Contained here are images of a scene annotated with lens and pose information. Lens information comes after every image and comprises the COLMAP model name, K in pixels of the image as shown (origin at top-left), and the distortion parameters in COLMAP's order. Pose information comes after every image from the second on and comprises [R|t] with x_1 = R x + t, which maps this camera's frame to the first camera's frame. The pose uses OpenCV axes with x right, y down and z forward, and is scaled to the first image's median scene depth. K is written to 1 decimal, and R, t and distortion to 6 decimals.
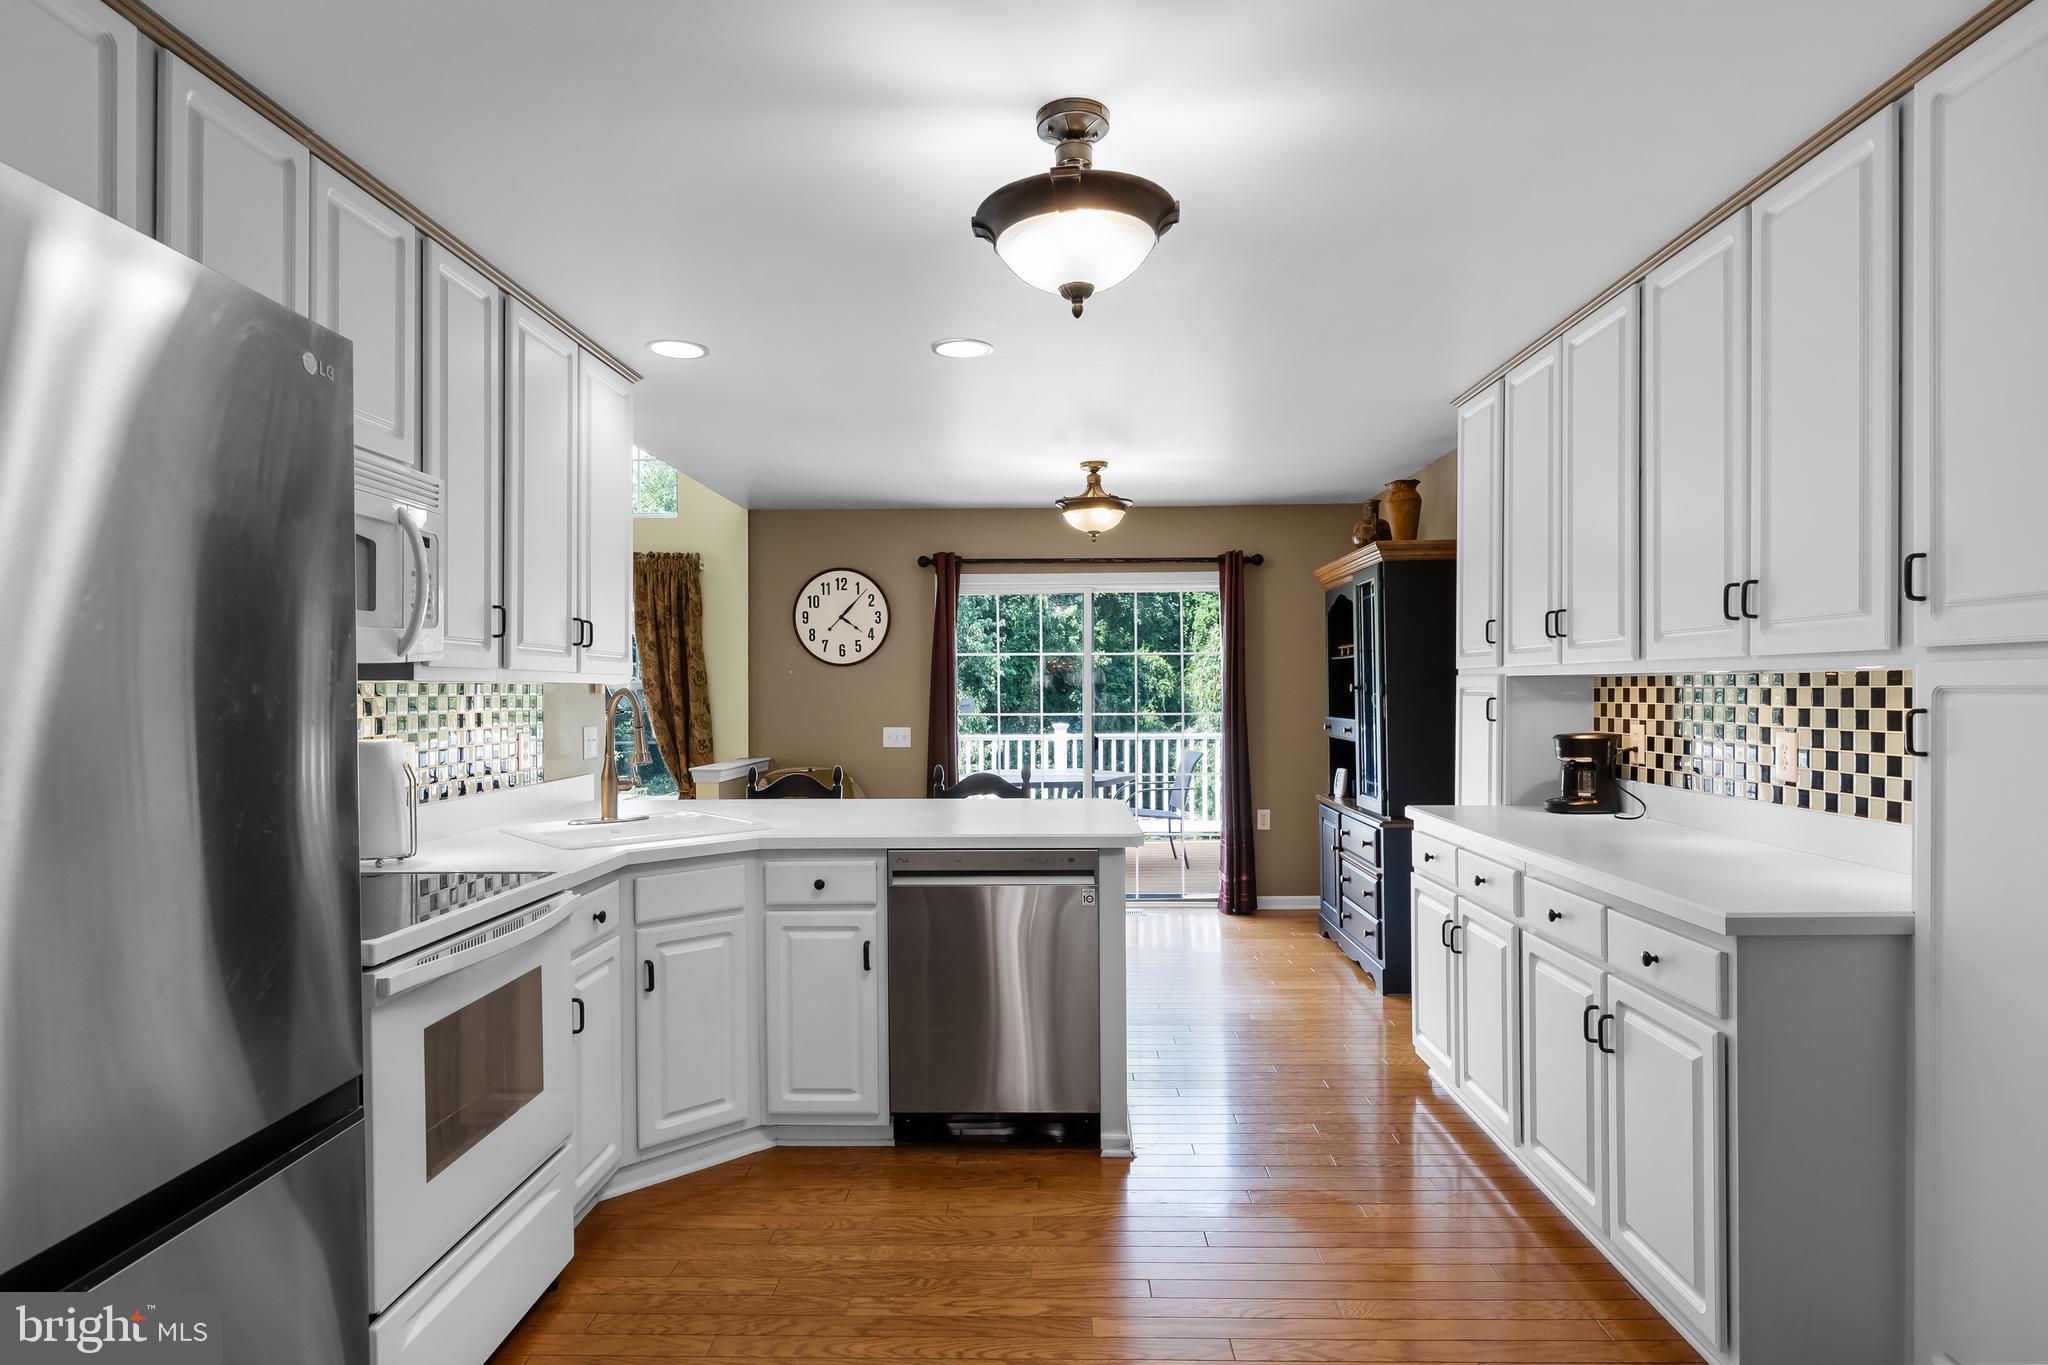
lens RADIAL K [[1097.4, 0, 1090.0], [0, 1097.4, 686.2], [0, 0, 1]] dist [-0.003619, -0.000716]
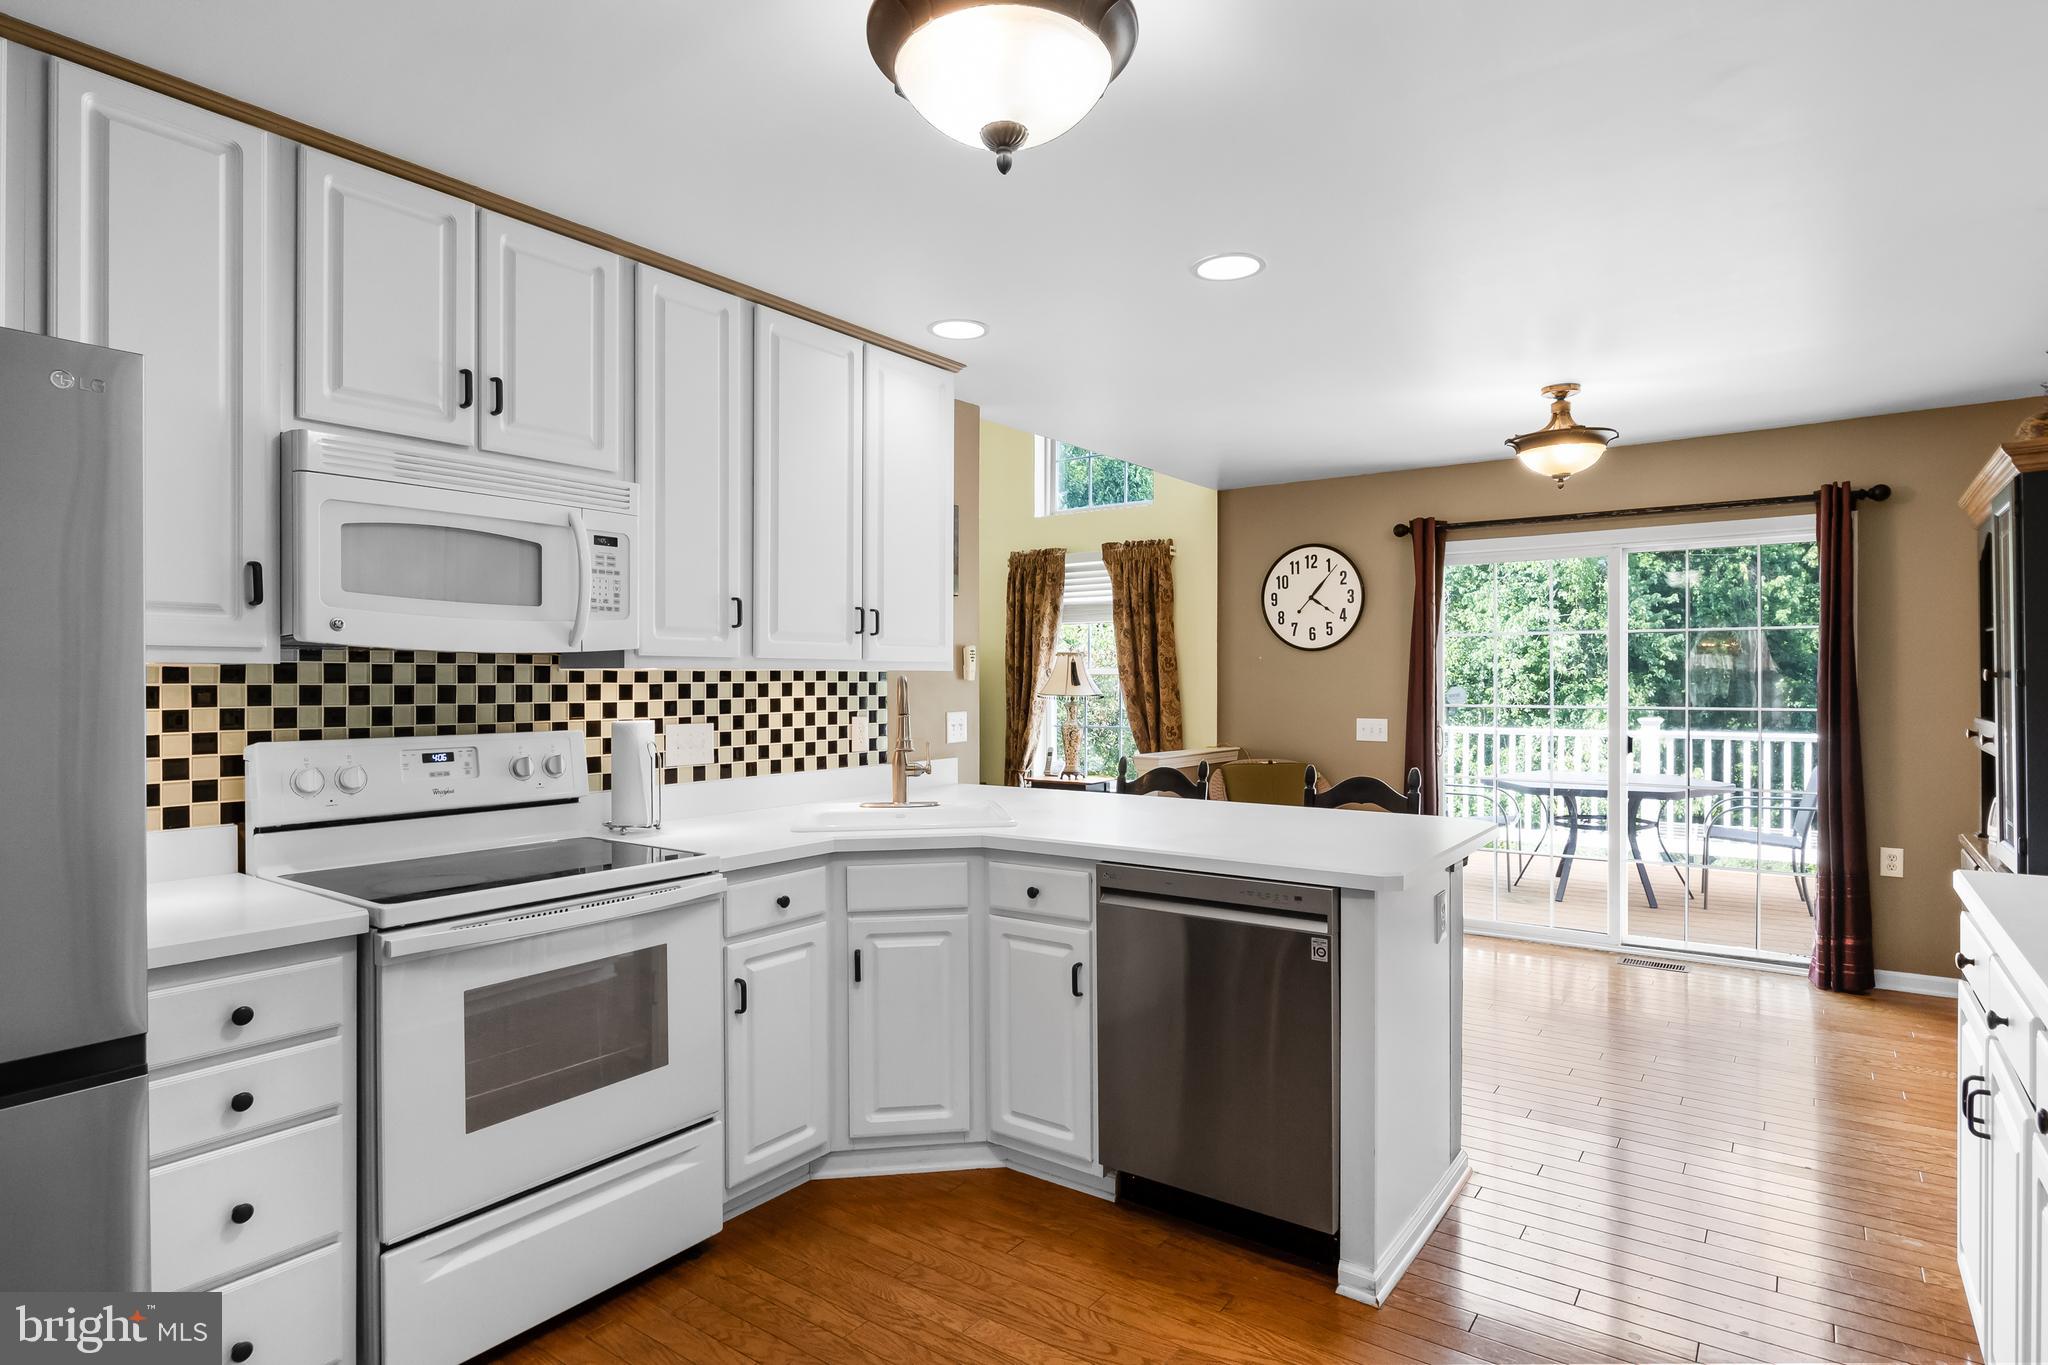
lens RADIAL K [[1097.4, 0, 1095.5], [0, 1097.4, 680.3], [0, 0, 1]] dist [-0.003619, -0.000716]
pose [[0.816049, 0.003450, -0.577972, 0.302043], [0.000982, 0.999972, 0.007355, -0.000969], [0.577982, -0.006570, 0.816023, 0.276963]]
